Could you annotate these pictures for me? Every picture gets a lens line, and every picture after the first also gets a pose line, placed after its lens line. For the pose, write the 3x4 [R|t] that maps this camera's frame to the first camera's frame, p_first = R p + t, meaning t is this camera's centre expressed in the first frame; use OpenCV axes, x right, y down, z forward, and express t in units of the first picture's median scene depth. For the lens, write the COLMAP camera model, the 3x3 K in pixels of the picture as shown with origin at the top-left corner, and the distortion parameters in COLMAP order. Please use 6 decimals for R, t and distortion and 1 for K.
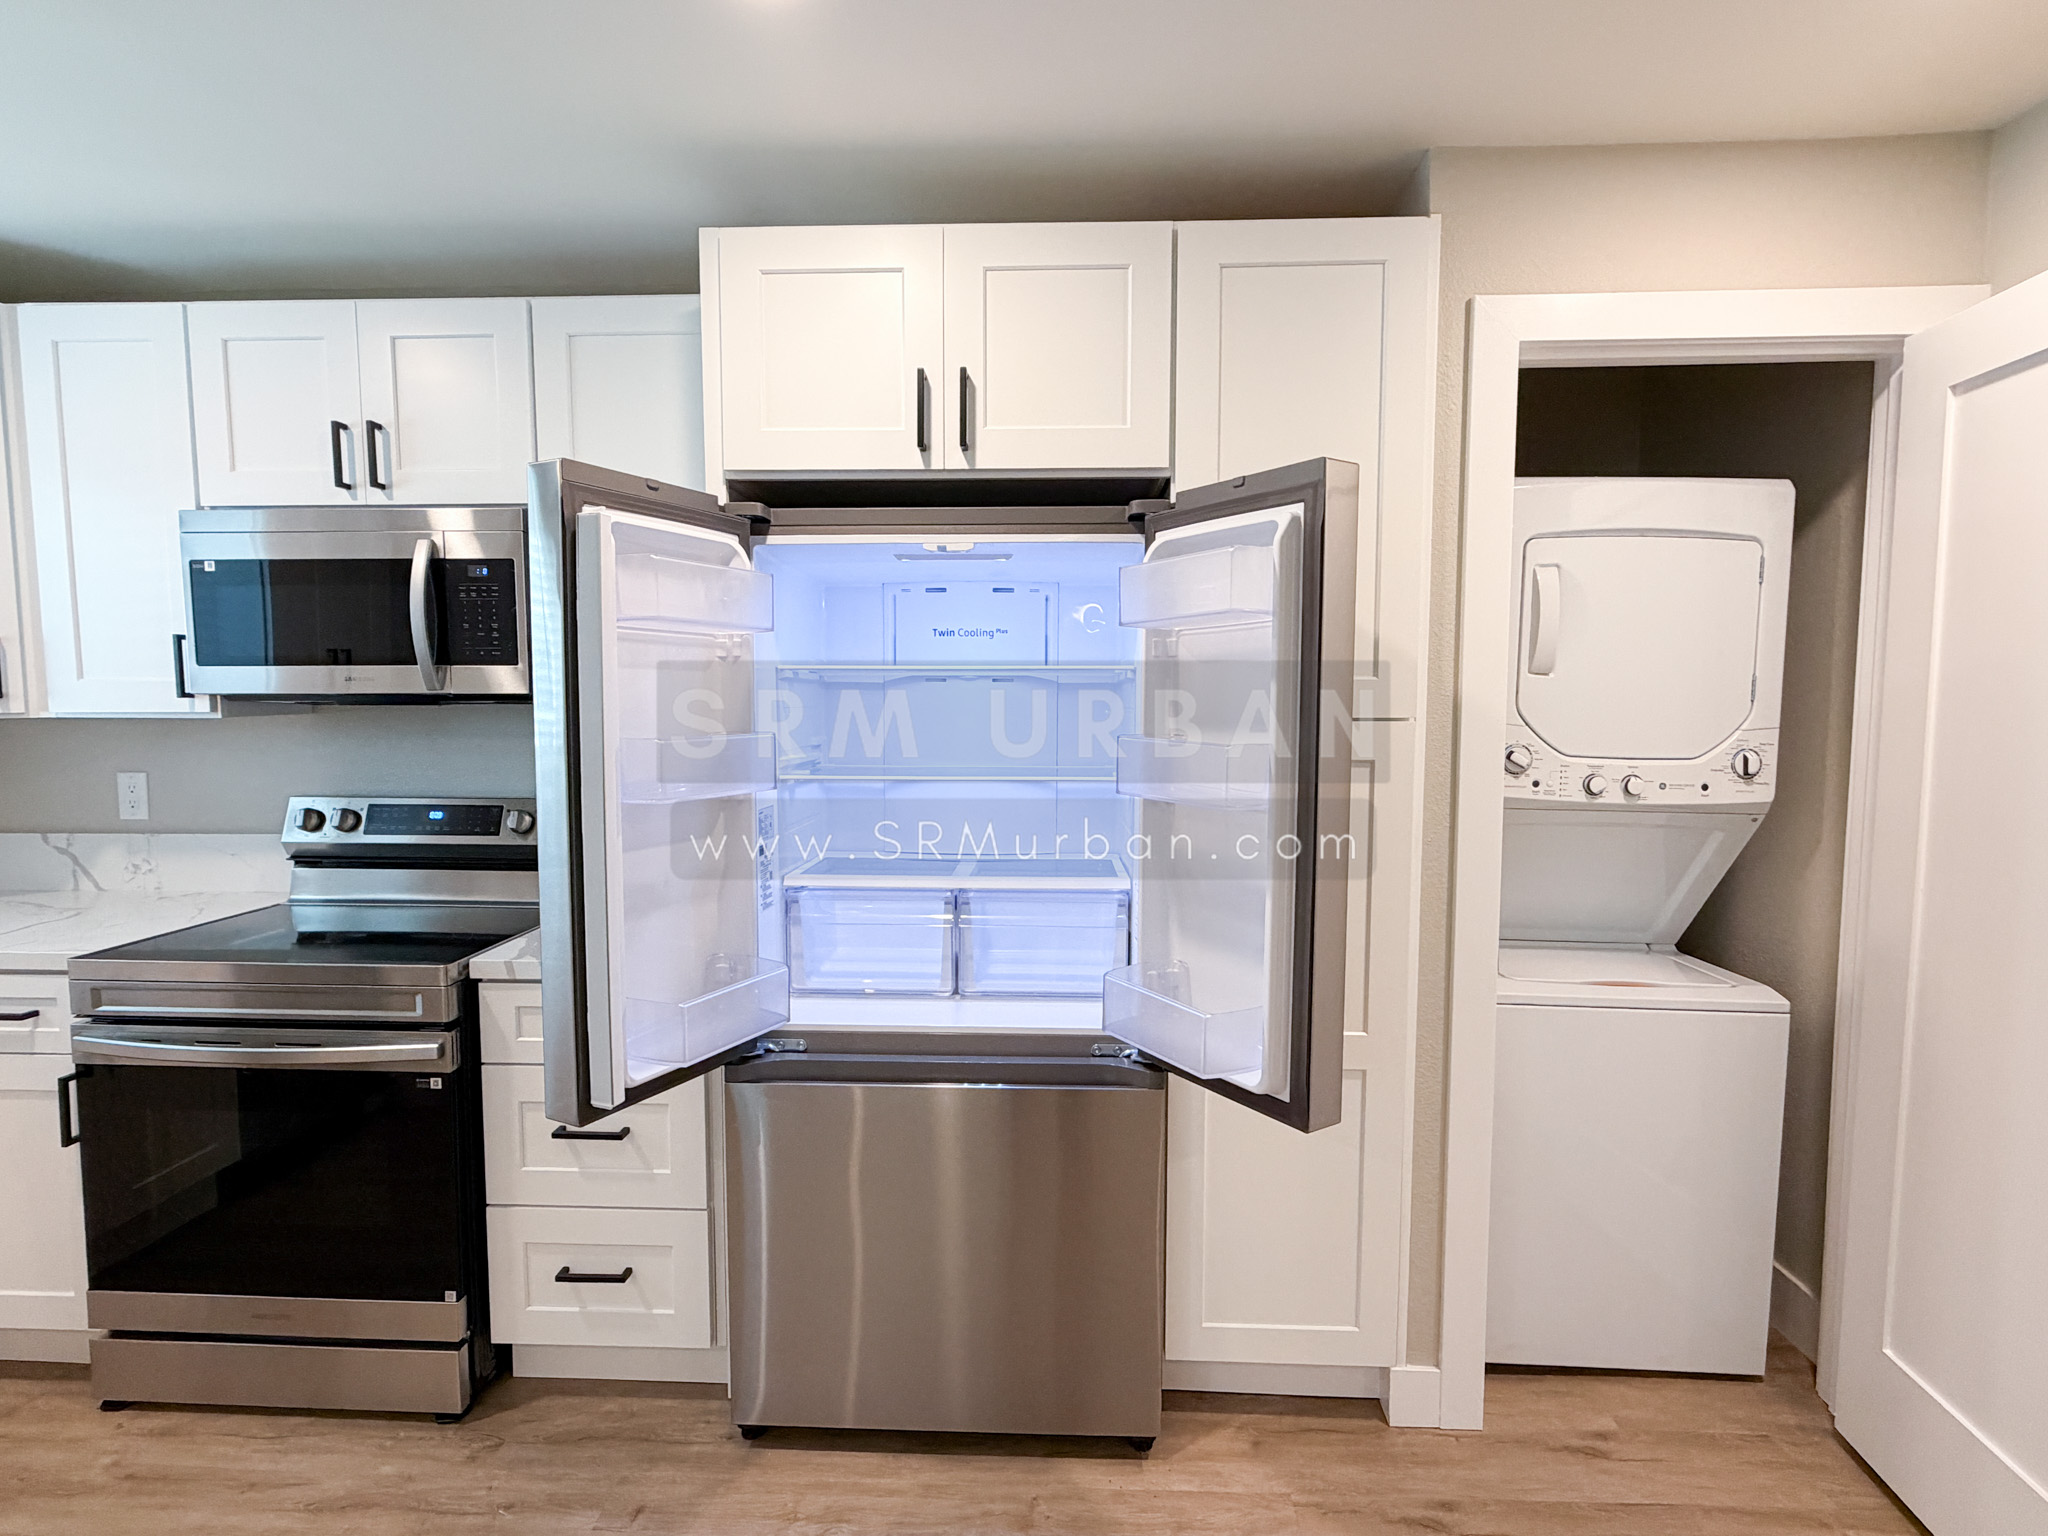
lens RADIAL K [[1019.0, 0, 1016.8], [0, 1019.0, 773.2], [0, 0, 1]] dist [0.001033, -0.000609]
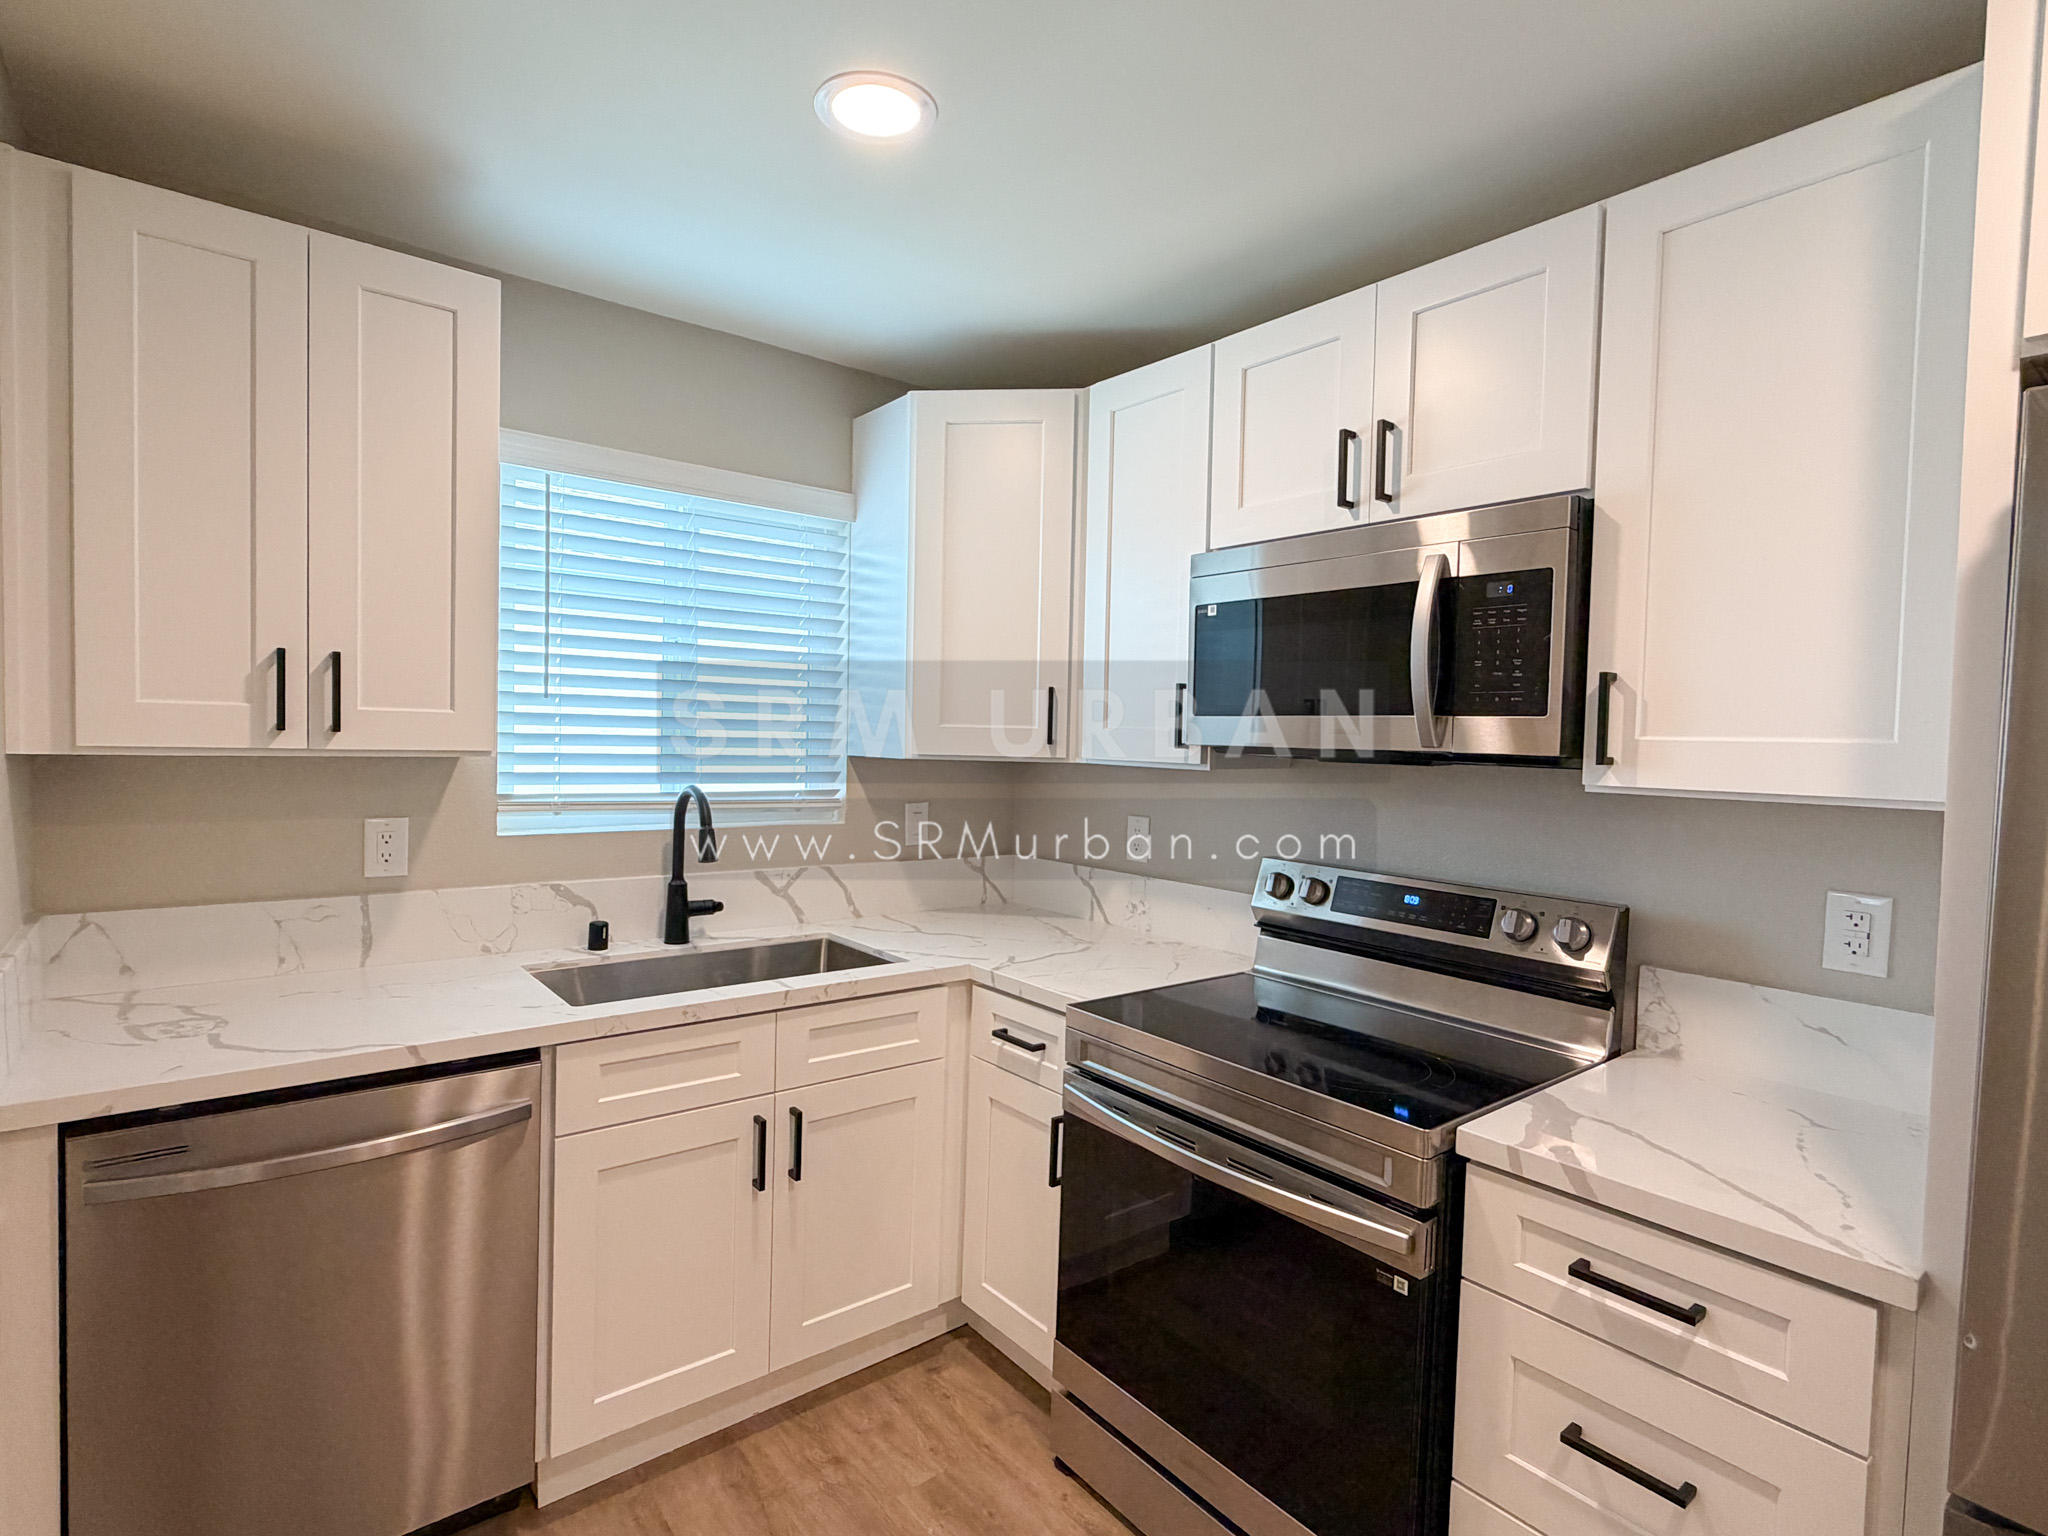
lens RADIAL K [[1019.0, 0, 1016.8], [0, 1019.0, 773.2], [0, 0, 1]] dist [0.001033, -0.000609]
pose [[0.654931, 0.045583, -0.754312, -0.193098], [-0.083701, 0.996413, -0.012460, -0.026111], [0.751039, 0.071297, 0.656397, 0.257391]]
